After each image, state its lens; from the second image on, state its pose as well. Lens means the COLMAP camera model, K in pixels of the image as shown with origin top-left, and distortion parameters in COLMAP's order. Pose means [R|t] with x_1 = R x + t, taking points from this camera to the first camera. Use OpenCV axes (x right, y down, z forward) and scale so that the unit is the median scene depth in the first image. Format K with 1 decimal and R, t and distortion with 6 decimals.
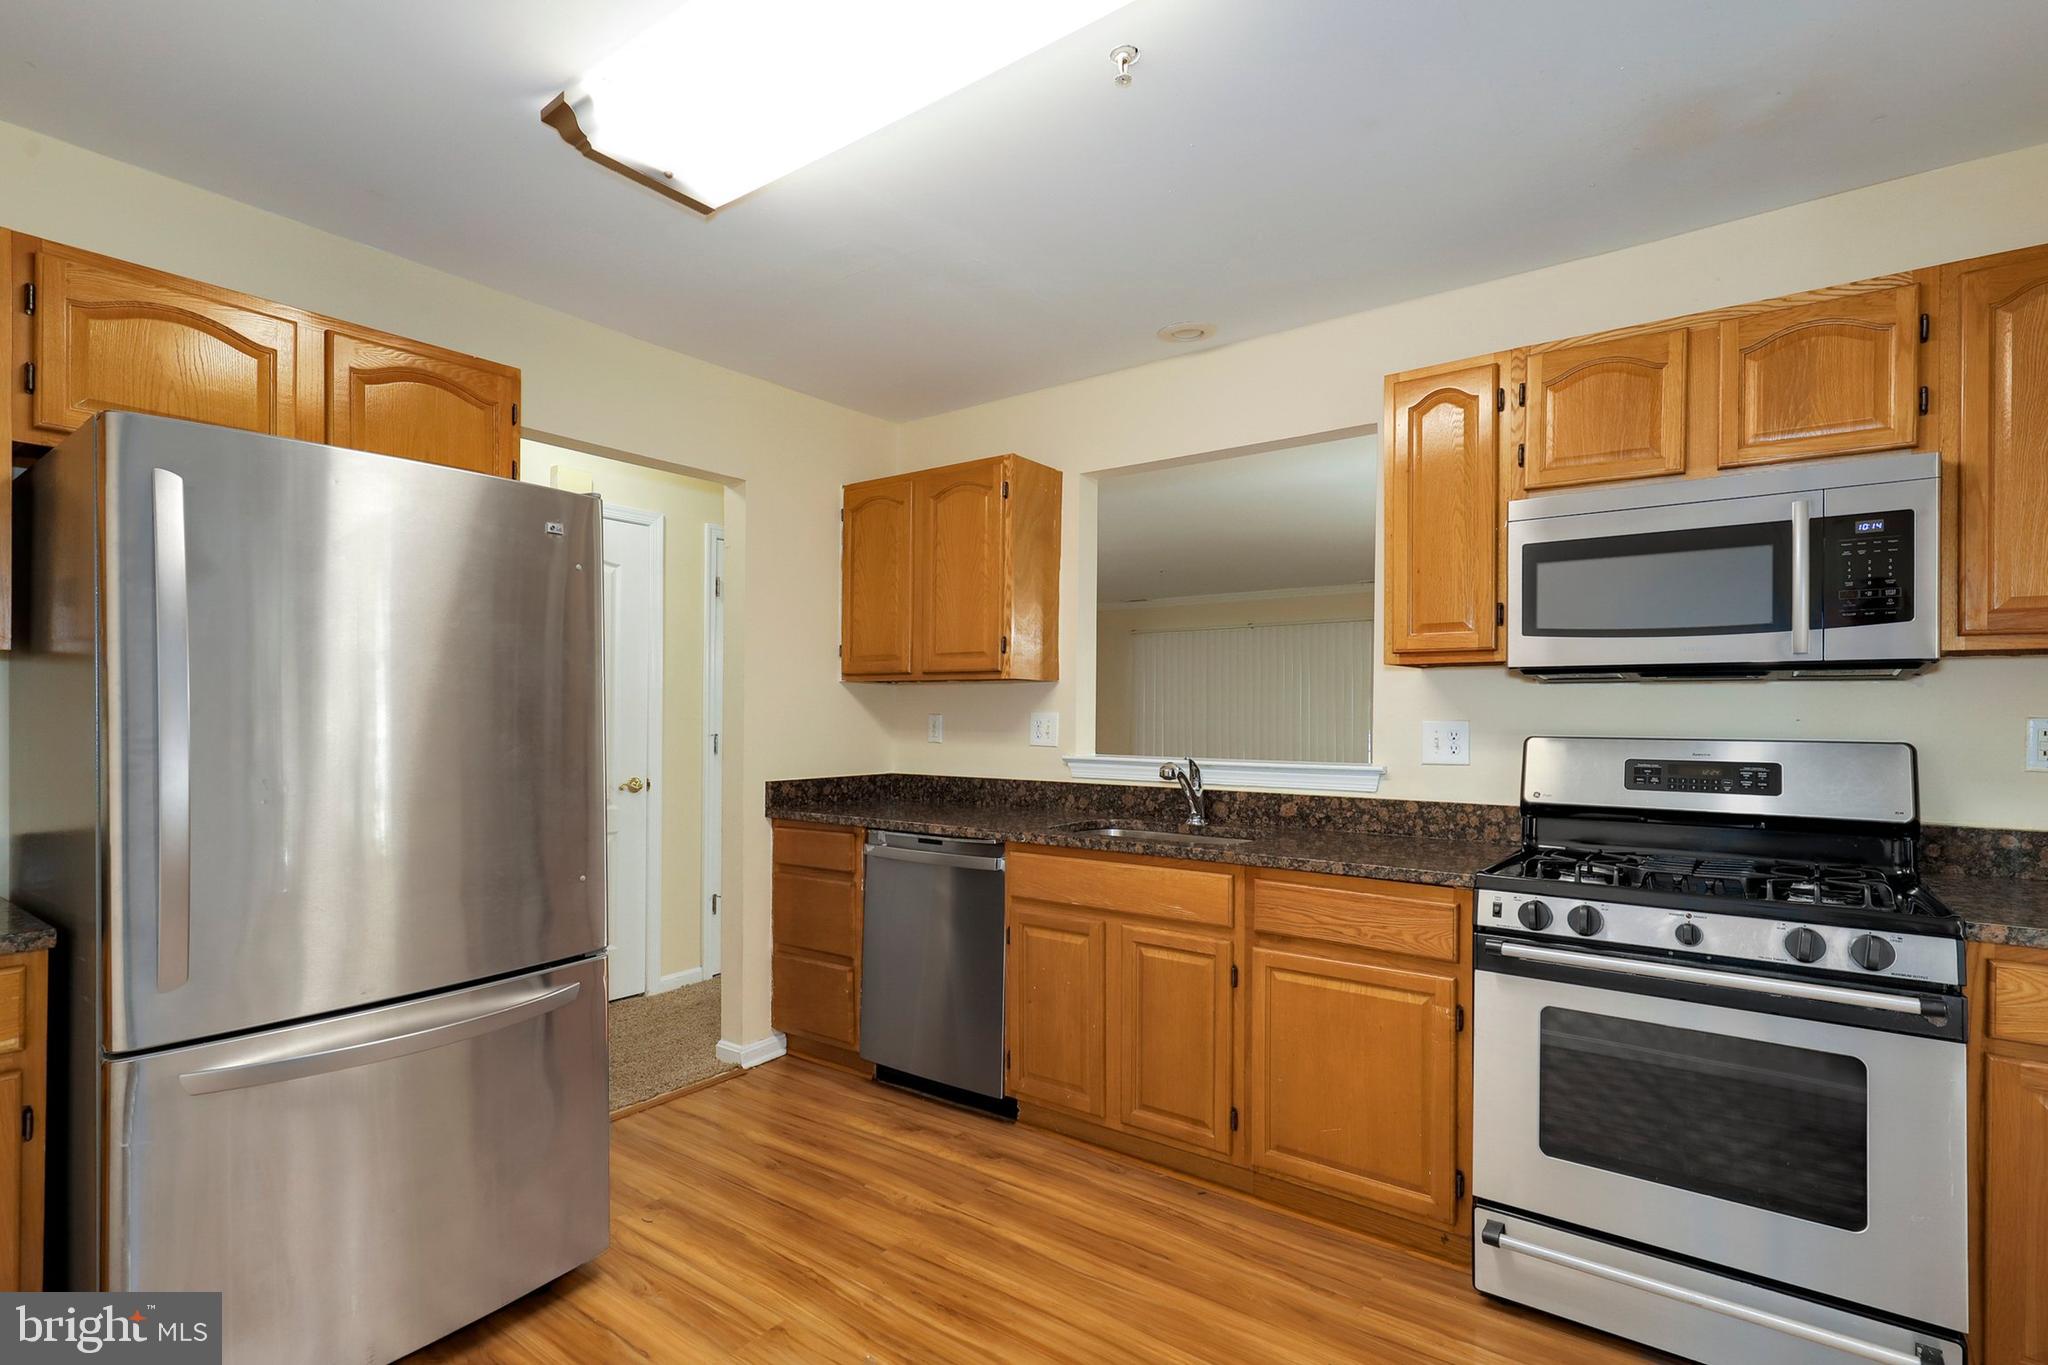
lens RADIAL K [[985.3, 0, 1019.1], [0, 985.3, 699.7], [0, 0, 1]] dist [0.003338, -0.000358]
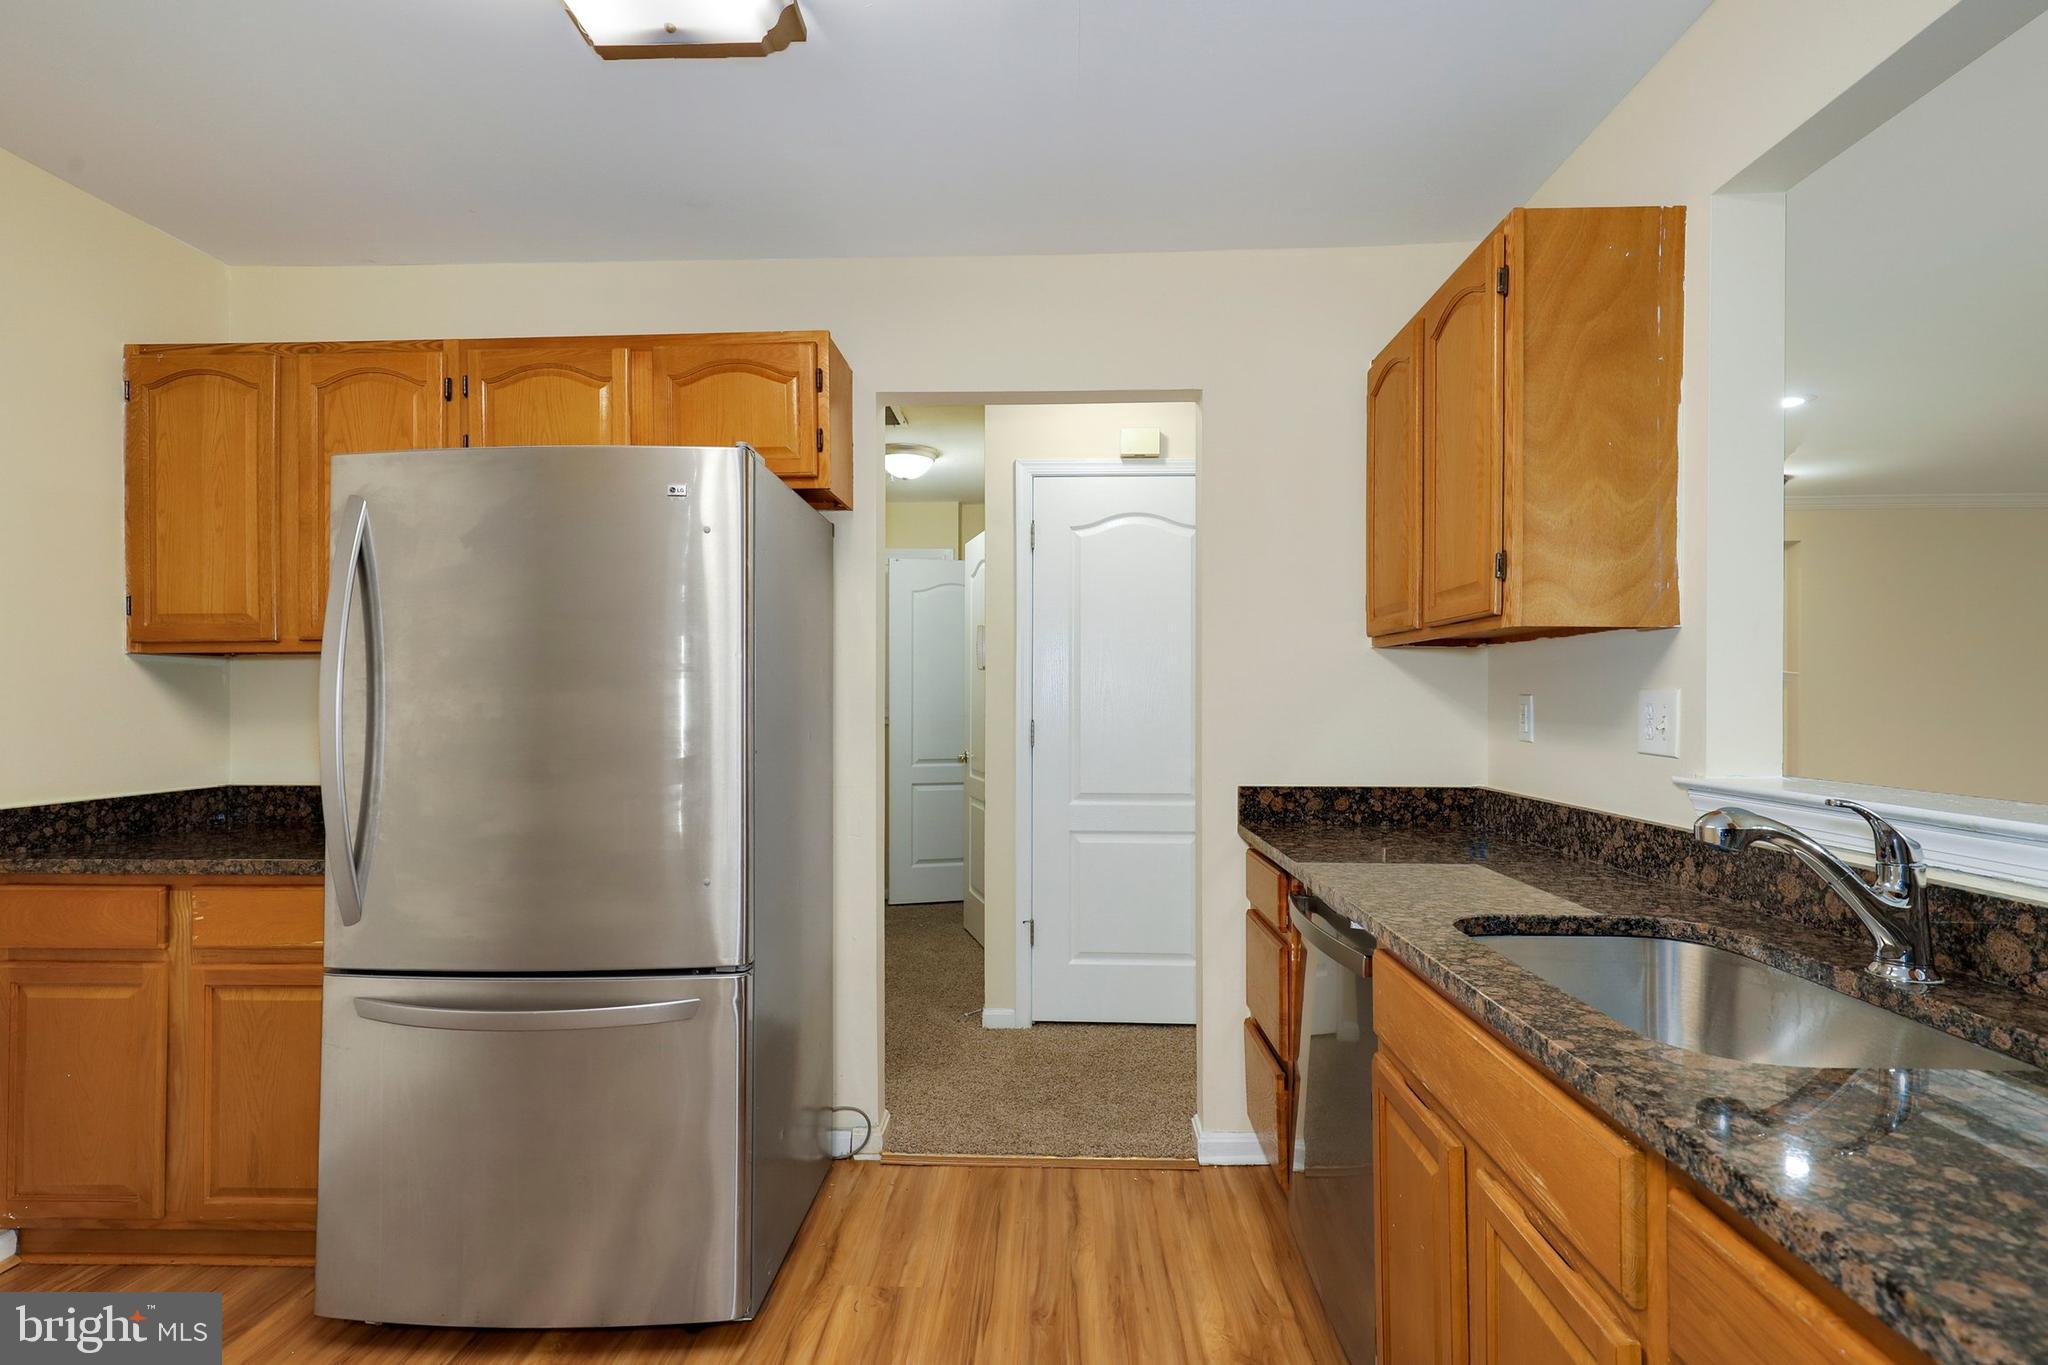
lens RADIAL K [[1000.2, 0, 1012.1], [0, 1000.2, 687.4], [0, 0, 1]] dist [0.002565, 0.000054]
pose [[0.559108, -0.012905, -0.828994, 0.348982], [0.018477, 0.999824, -0.003103, 0.009464], [0.828889, -0.013582, 0.559248, 0.558588]]
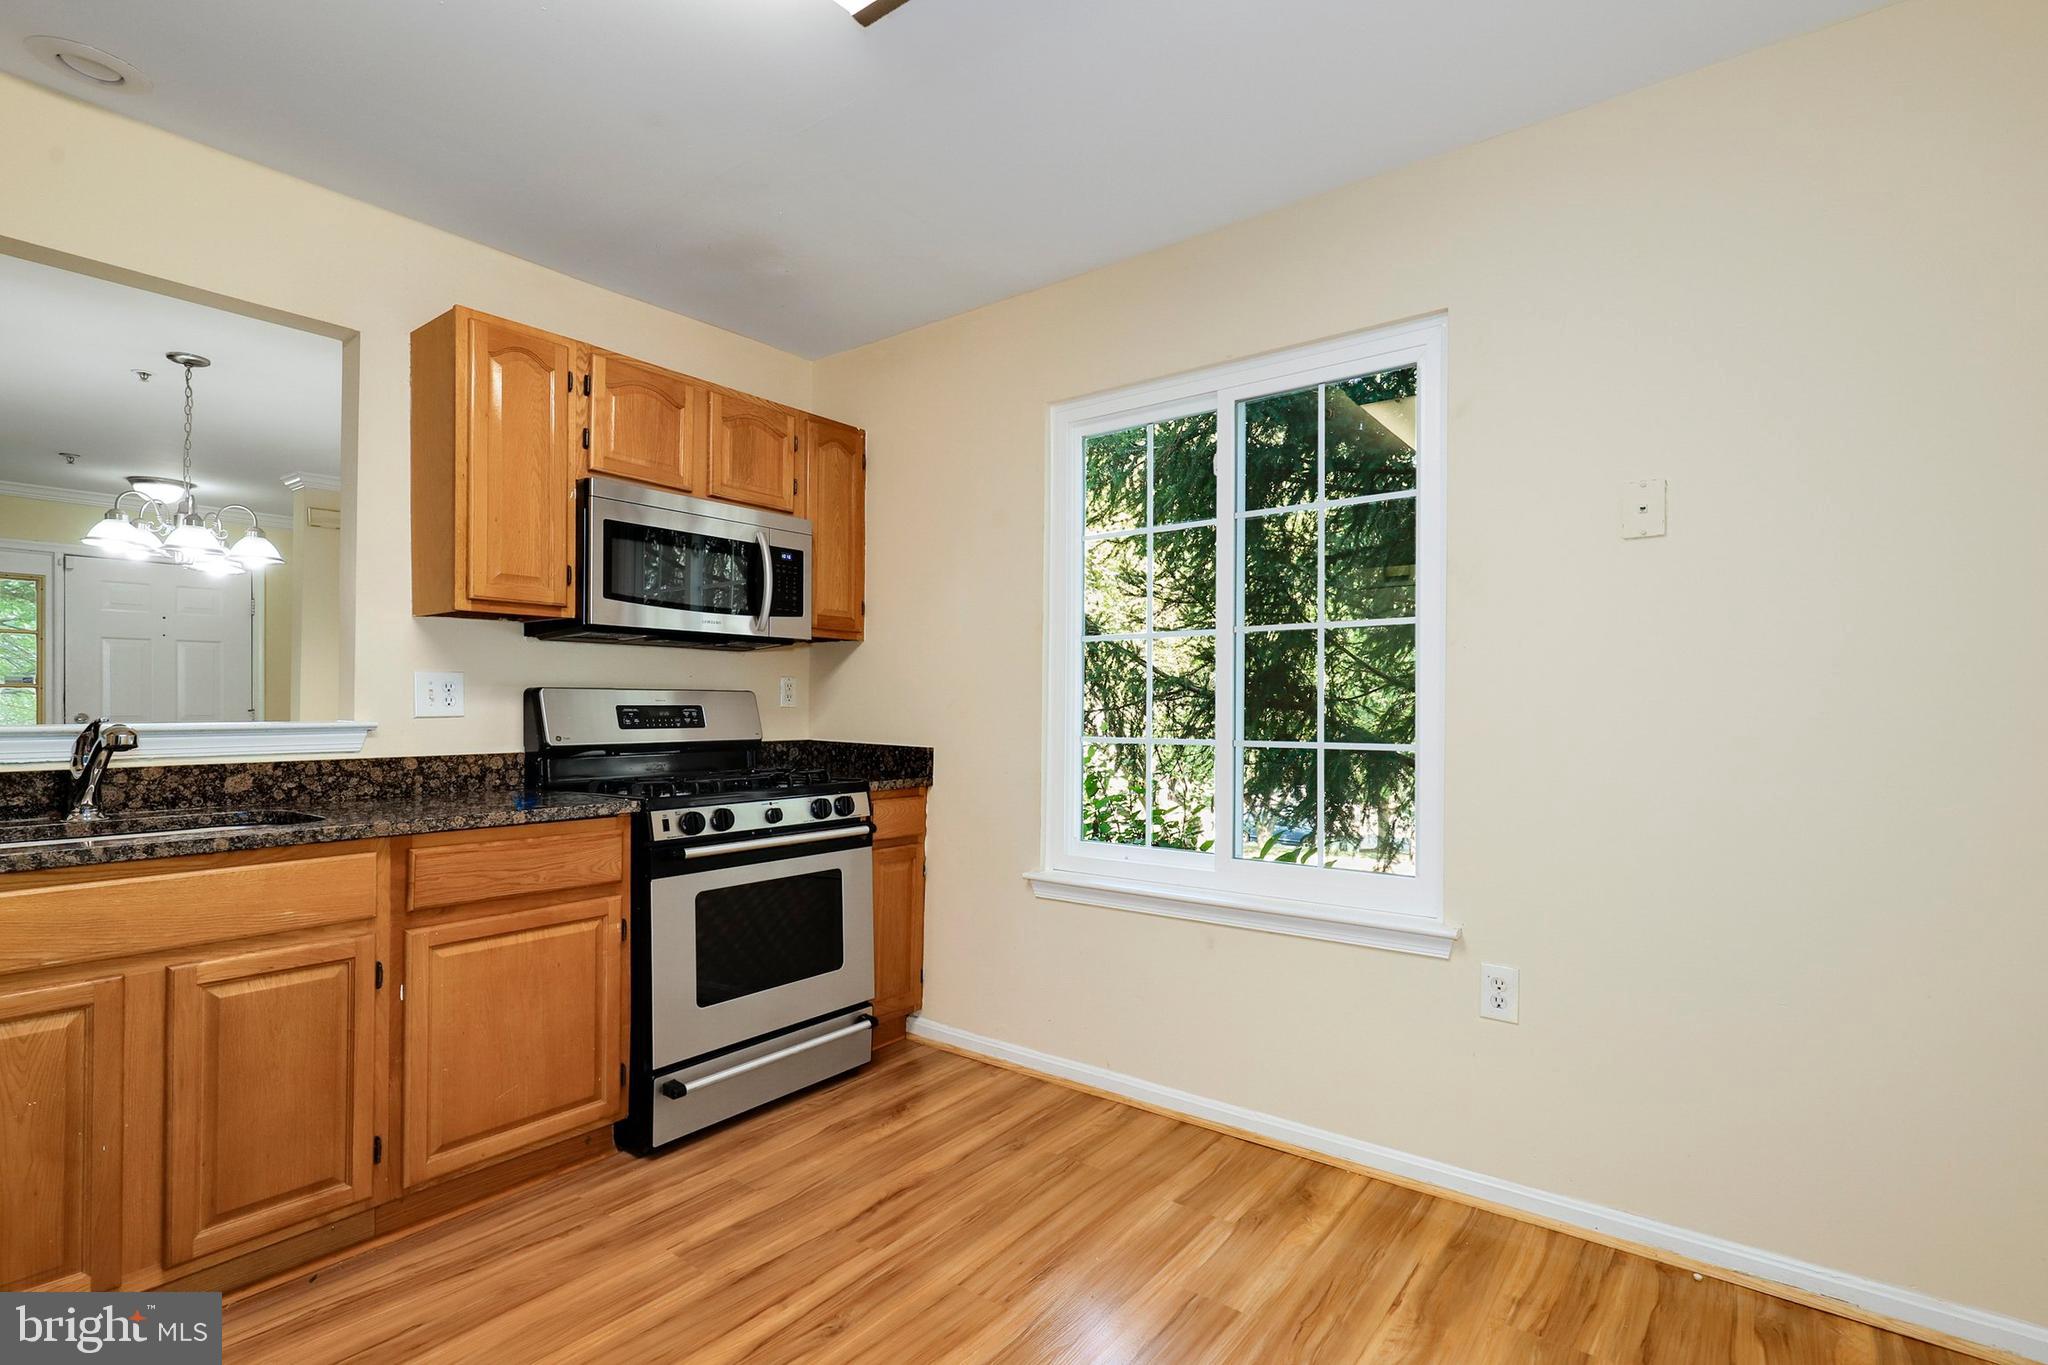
lens RADIAL K [[959.3, 0, 1027.4], [0, 959.3, 699.7], [0, 0, 1]] dist [0.004758, 0.000695]
pose [[0.011382, 0.000328, 0.999935, -0.512548], [-0.016683, 0.999861, -0.000138, 0.039148], [-0.999796, -0.016680, 0.011386, 0.410037]]
